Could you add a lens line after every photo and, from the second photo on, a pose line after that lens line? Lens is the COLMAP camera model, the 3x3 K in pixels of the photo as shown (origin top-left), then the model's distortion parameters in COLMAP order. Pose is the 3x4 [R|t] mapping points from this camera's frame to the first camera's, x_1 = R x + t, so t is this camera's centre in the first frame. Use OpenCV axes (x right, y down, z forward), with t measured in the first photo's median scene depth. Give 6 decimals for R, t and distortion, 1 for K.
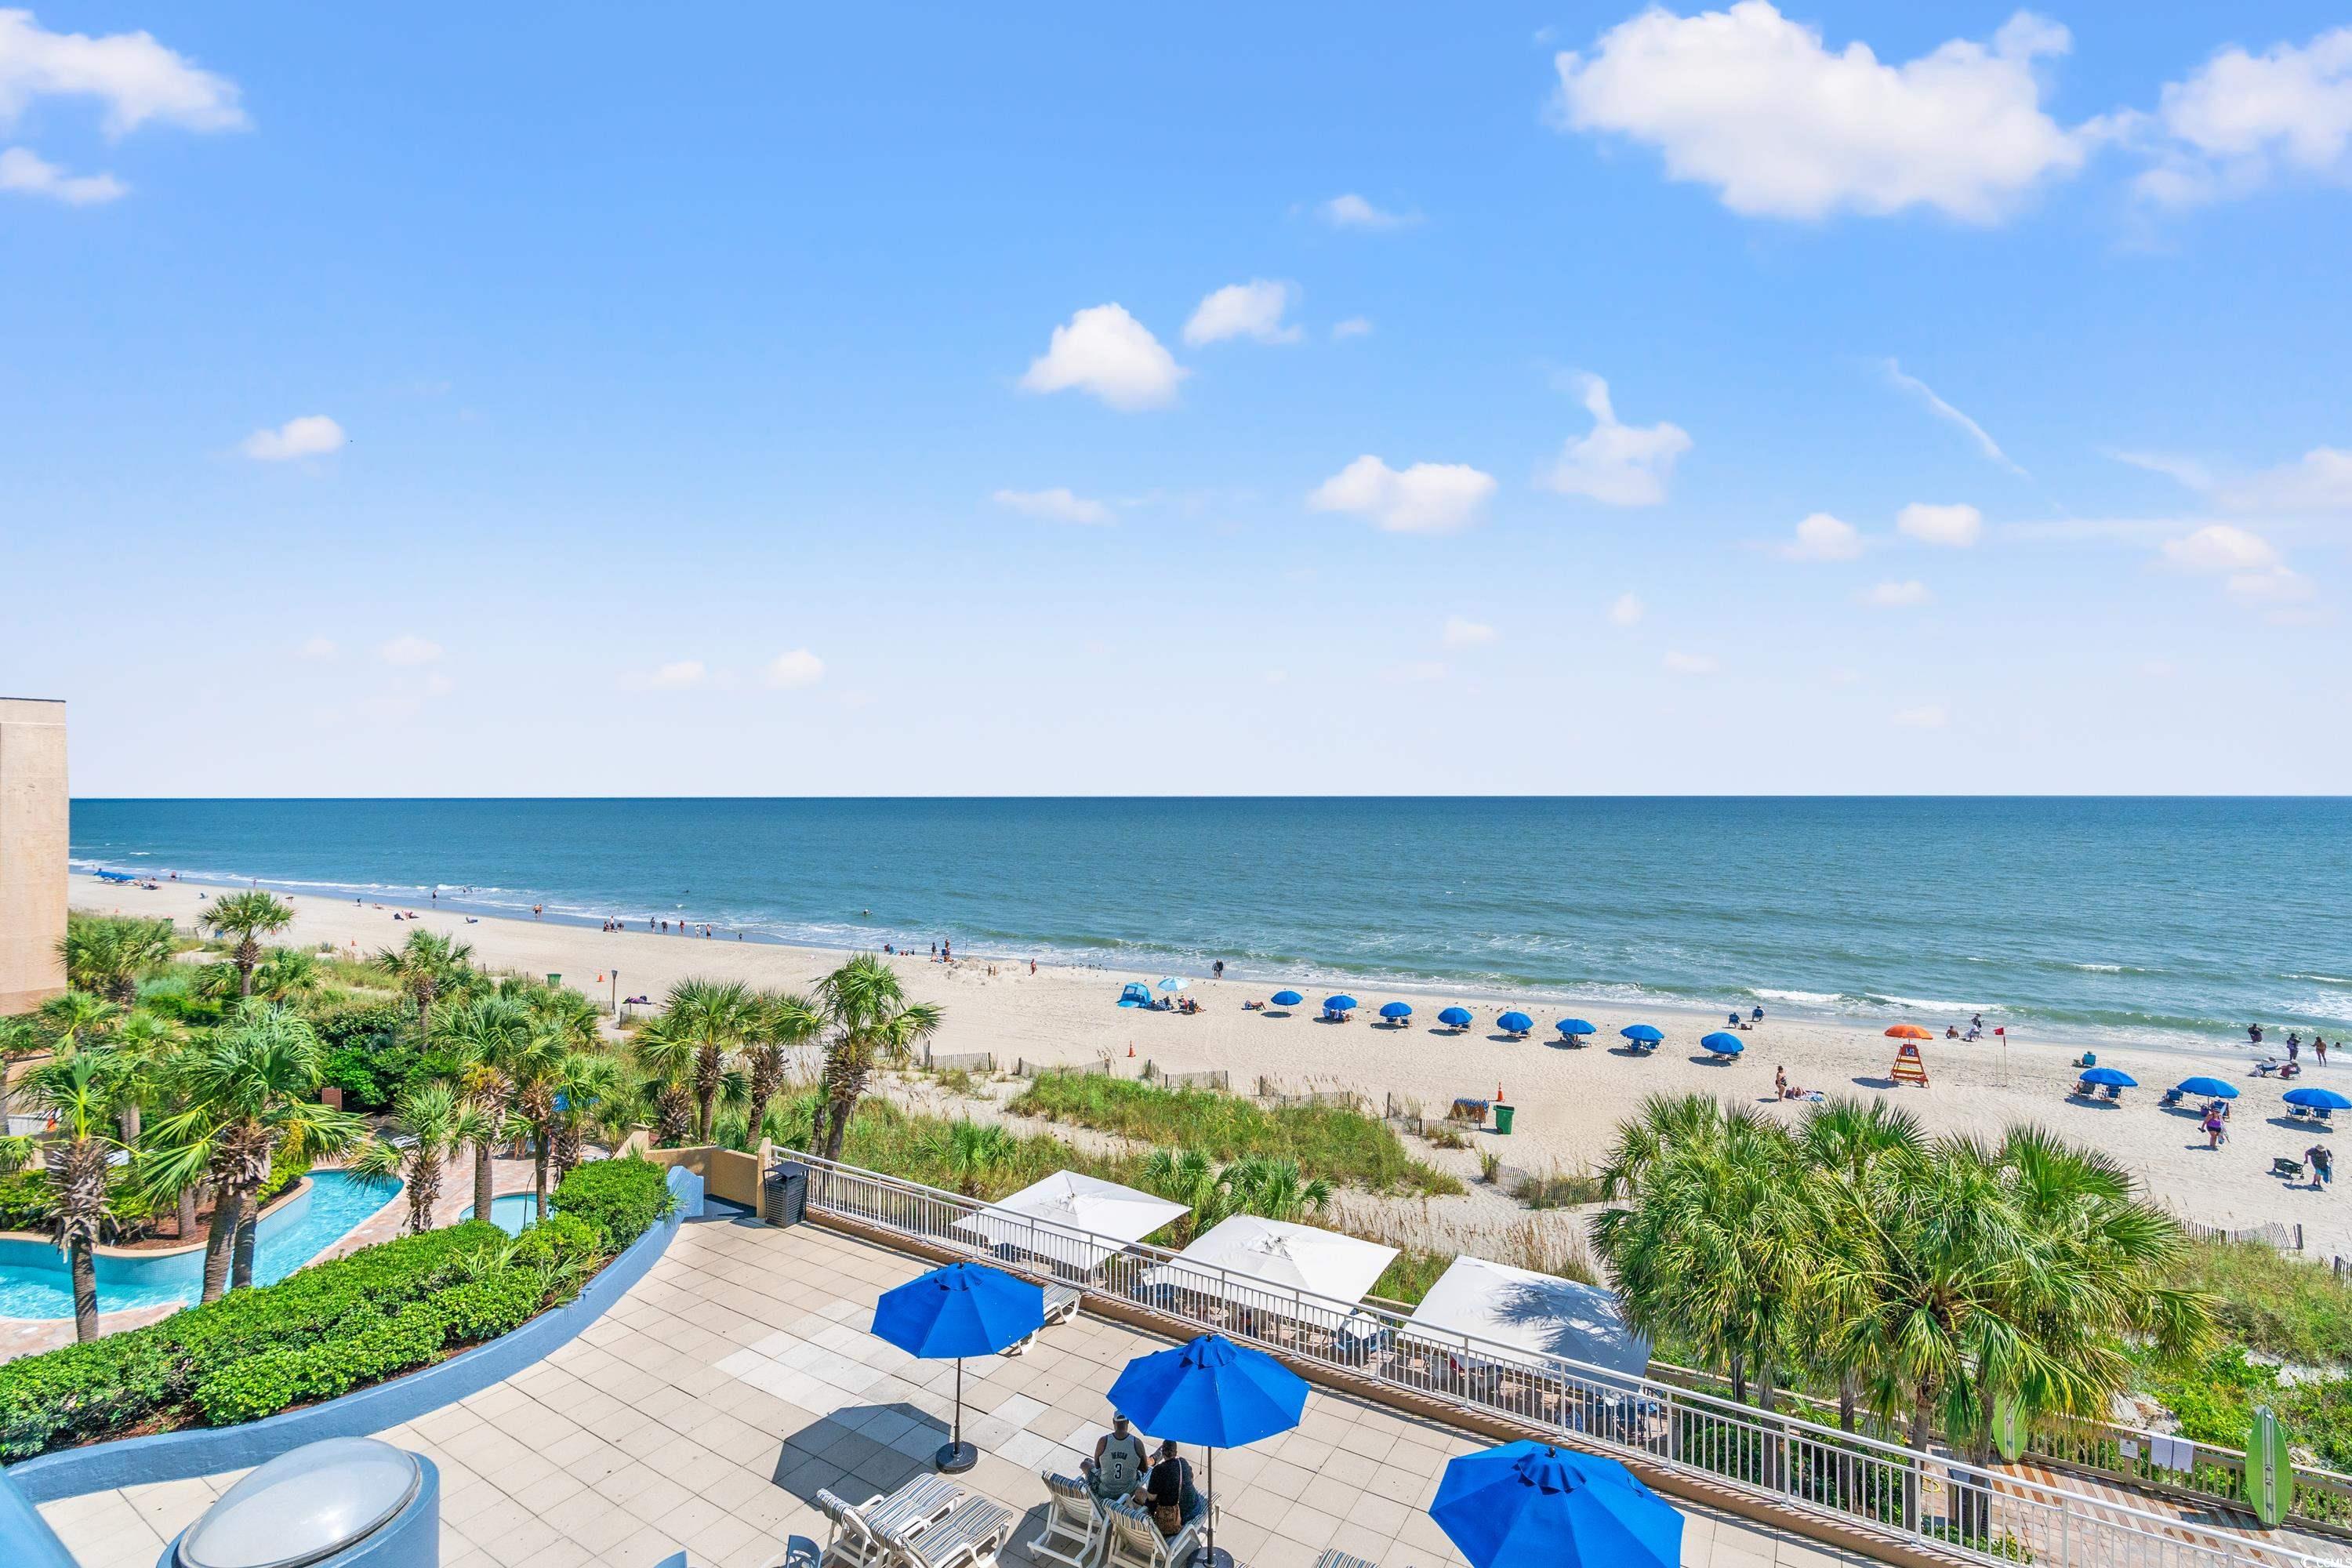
lens RADIAL K [[1112.5, 0, 1248.9], [0, 1112.5, 785.7], [0, 0, 1]] dist [0.002767, 0.000976]
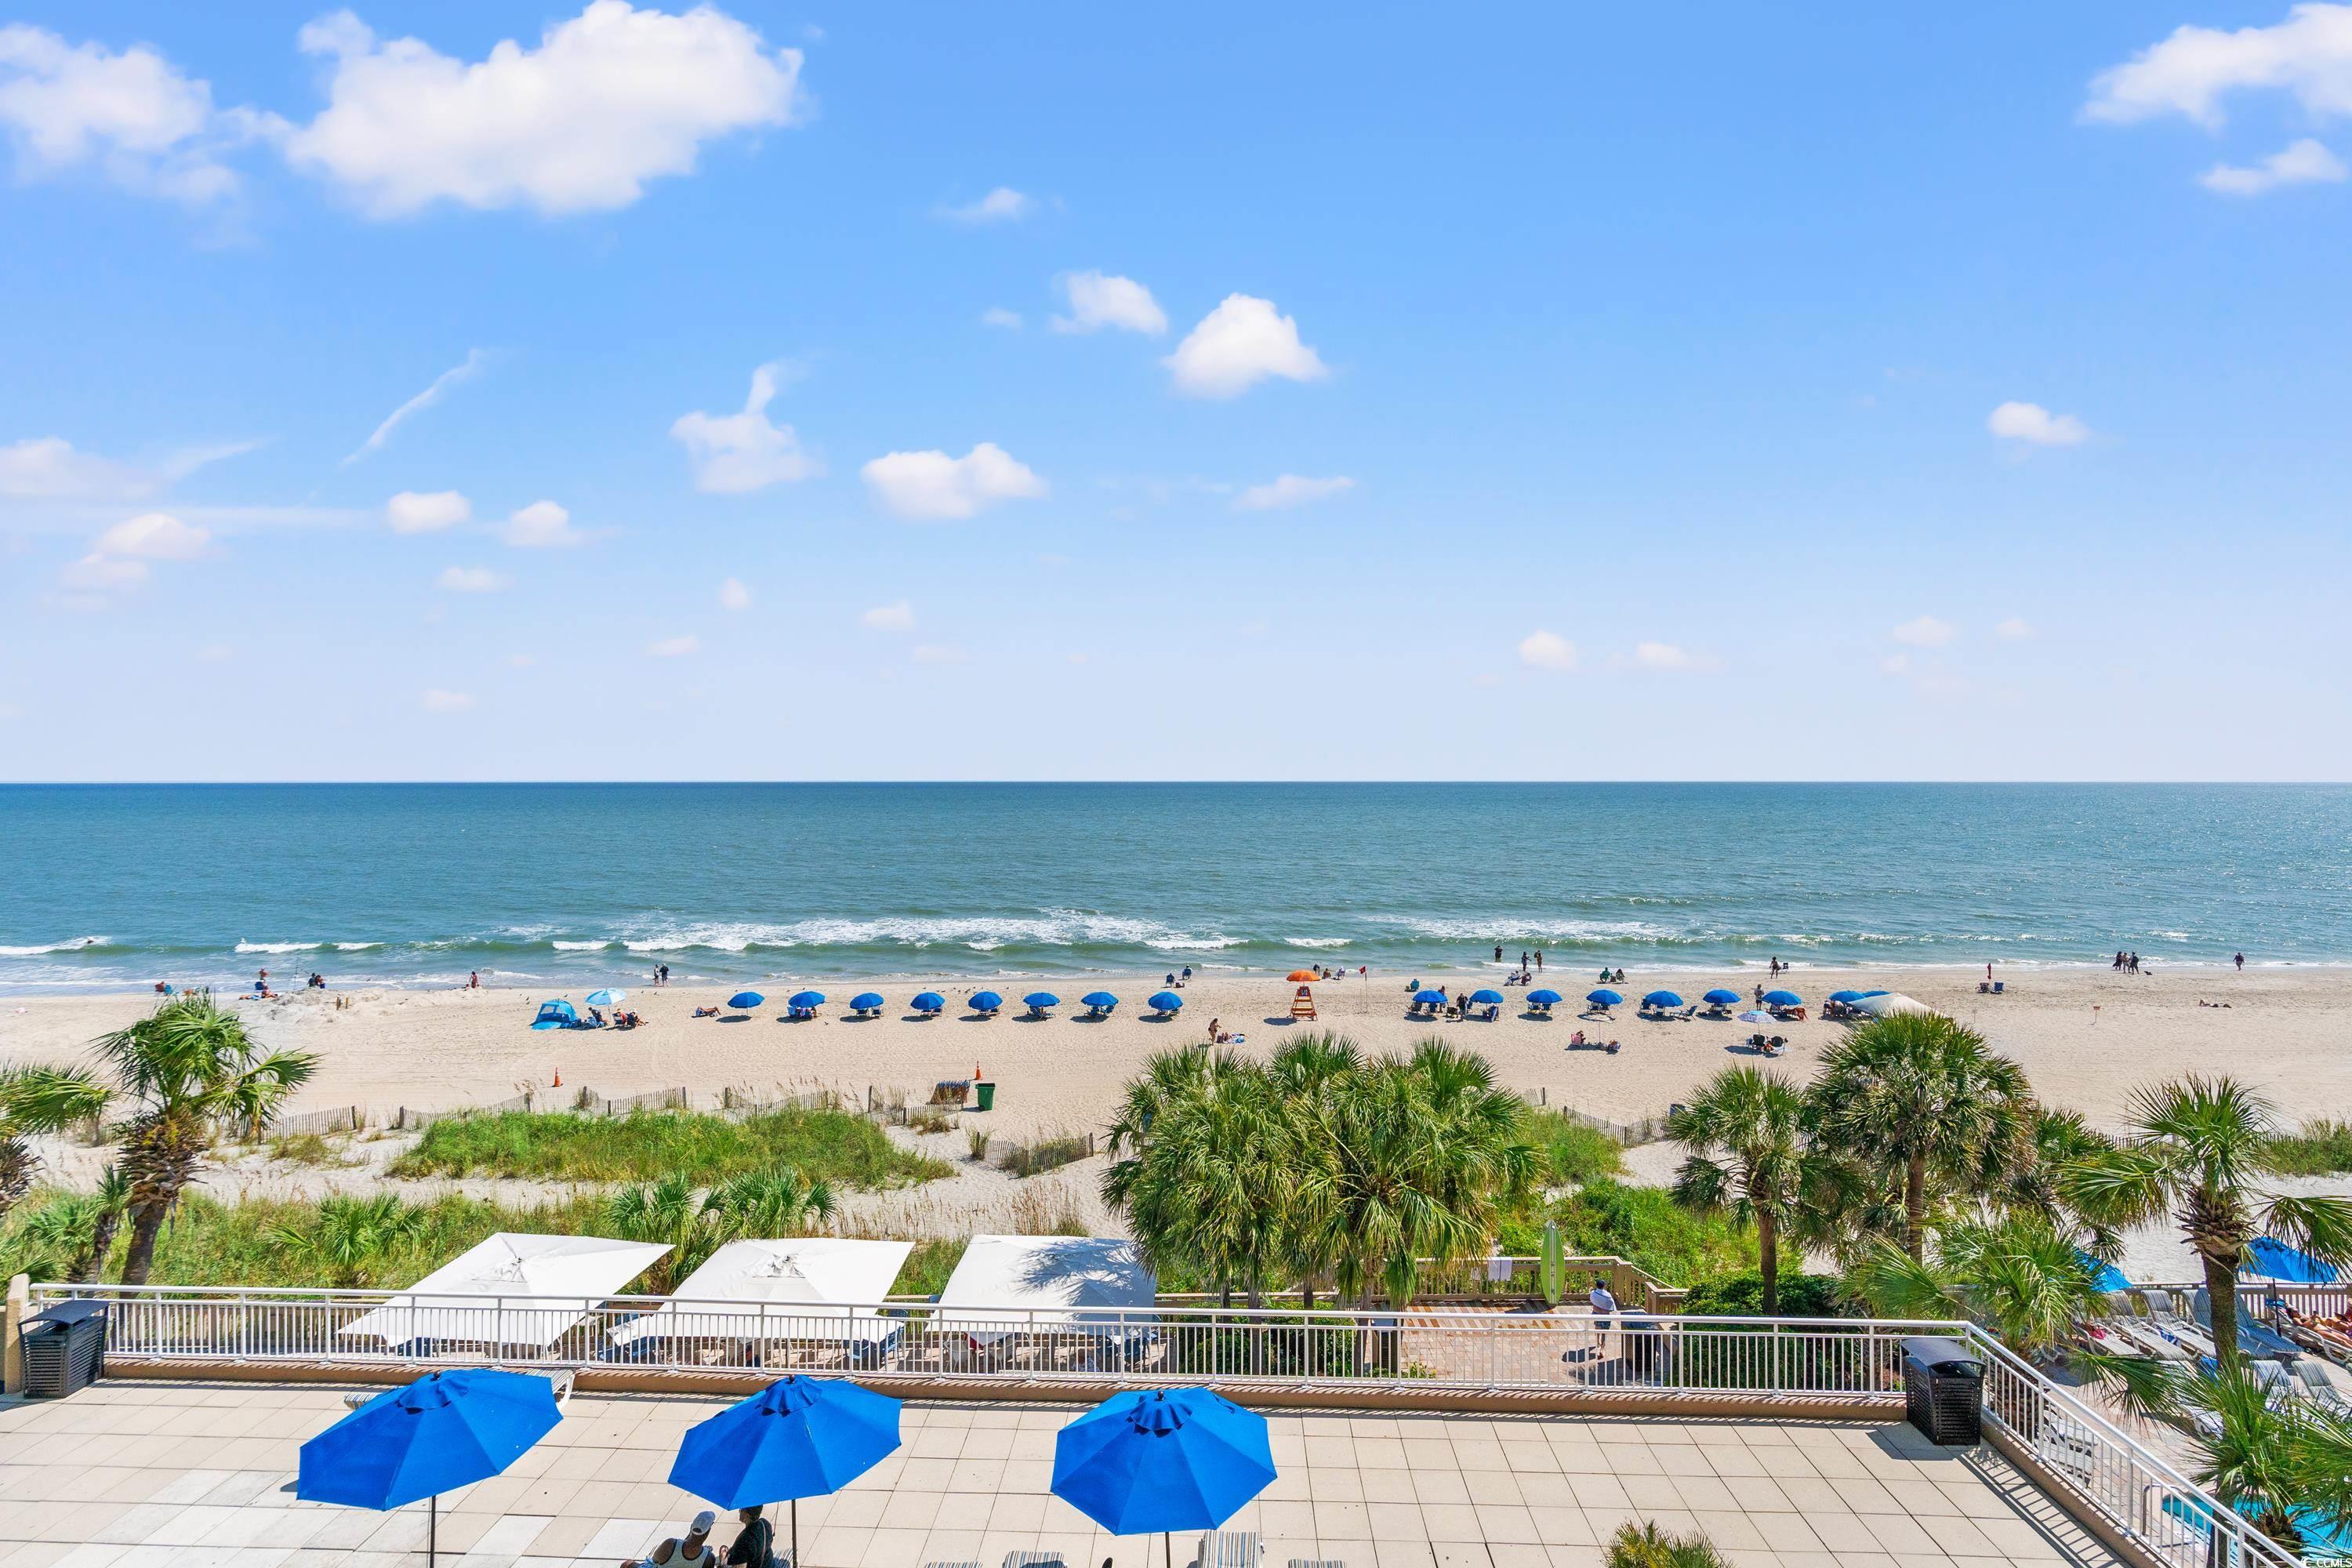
lens RADIAL K [[1076.3, 0, 1176.0], [0, 1076.3, 784.0], [0, 0, 1]] dist [-0.005073, 0.005098]
pose [[0.869547, -0.001020, 0.493849, -0.125399], [-0.003293, 0.999964, 0.007863, 0.003515], [-0.493839, -0.008464, 0.869512, 0.059753]]
